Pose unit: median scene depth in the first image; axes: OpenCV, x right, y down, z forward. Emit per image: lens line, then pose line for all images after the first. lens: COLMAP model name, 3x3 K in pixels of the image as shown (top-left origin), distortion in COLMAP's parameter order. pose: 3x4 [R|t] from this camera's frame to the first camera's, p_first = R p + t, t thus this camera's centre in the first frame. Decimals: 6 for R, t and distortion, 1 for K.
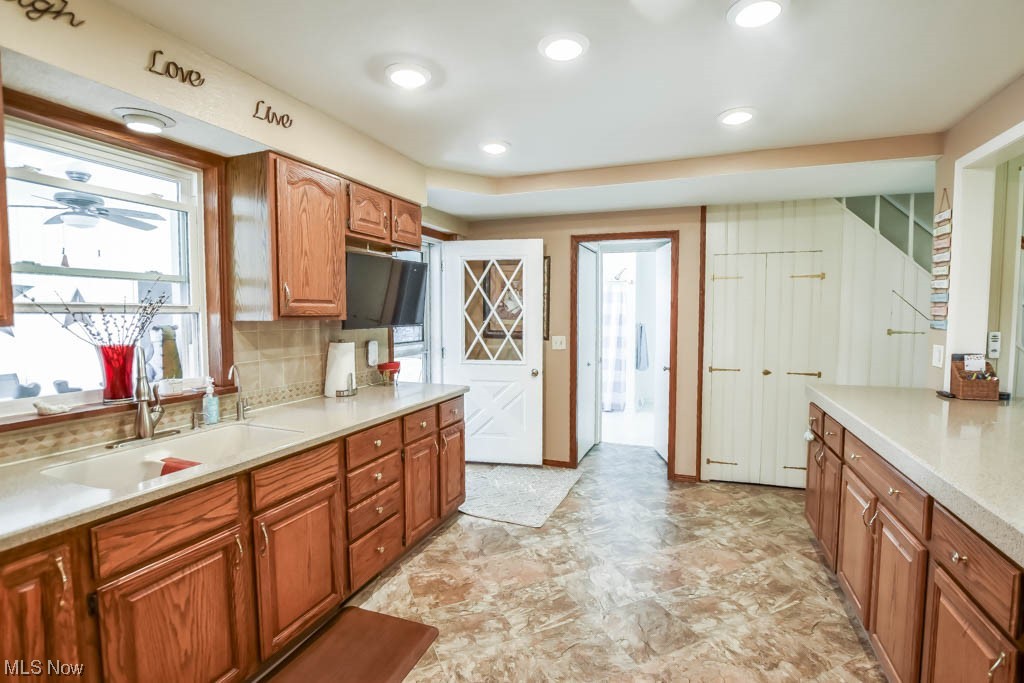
lens RADIAL K [[467.4, 0, 511.4], [0, 467.4, 341.3], [0, 0, 1]] dist [0.001510, -0.000029]
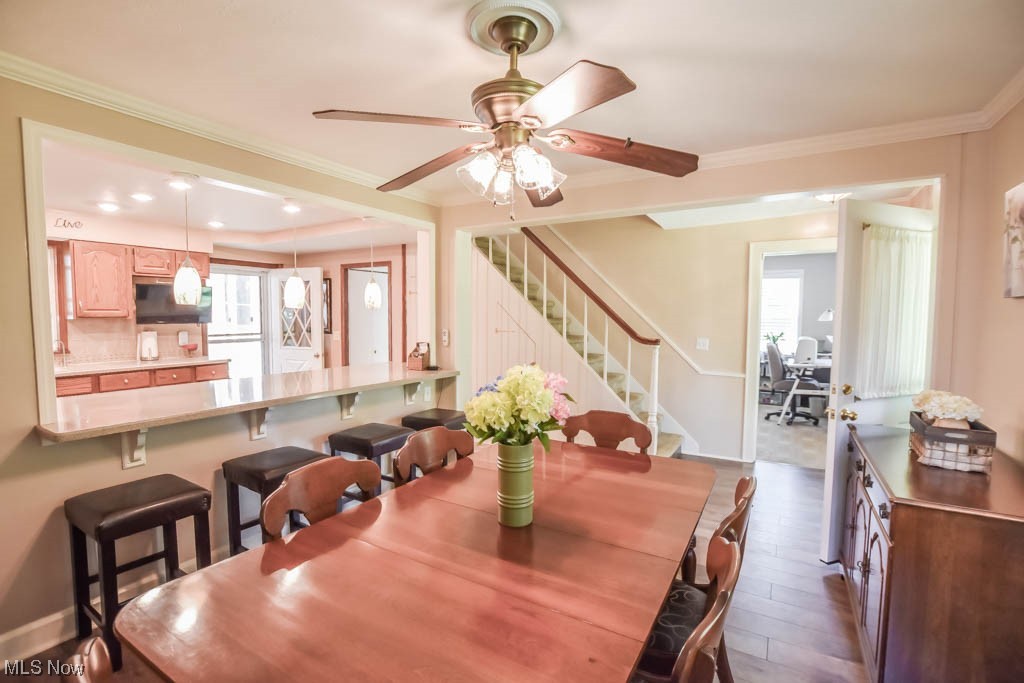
lens RADIAL K [[467.4, 0, 518.9], [0, 467.4, 342.8], [0, 0, 1]] dist [0.001510, -0.000029]
pose [[0.978960, 0.019667, -0.203101, 0.986257], [-0.019438, 0.999806, 0.003122, 0.009541], [0.203123, 0.000892, 0.979153, -0.344040]]
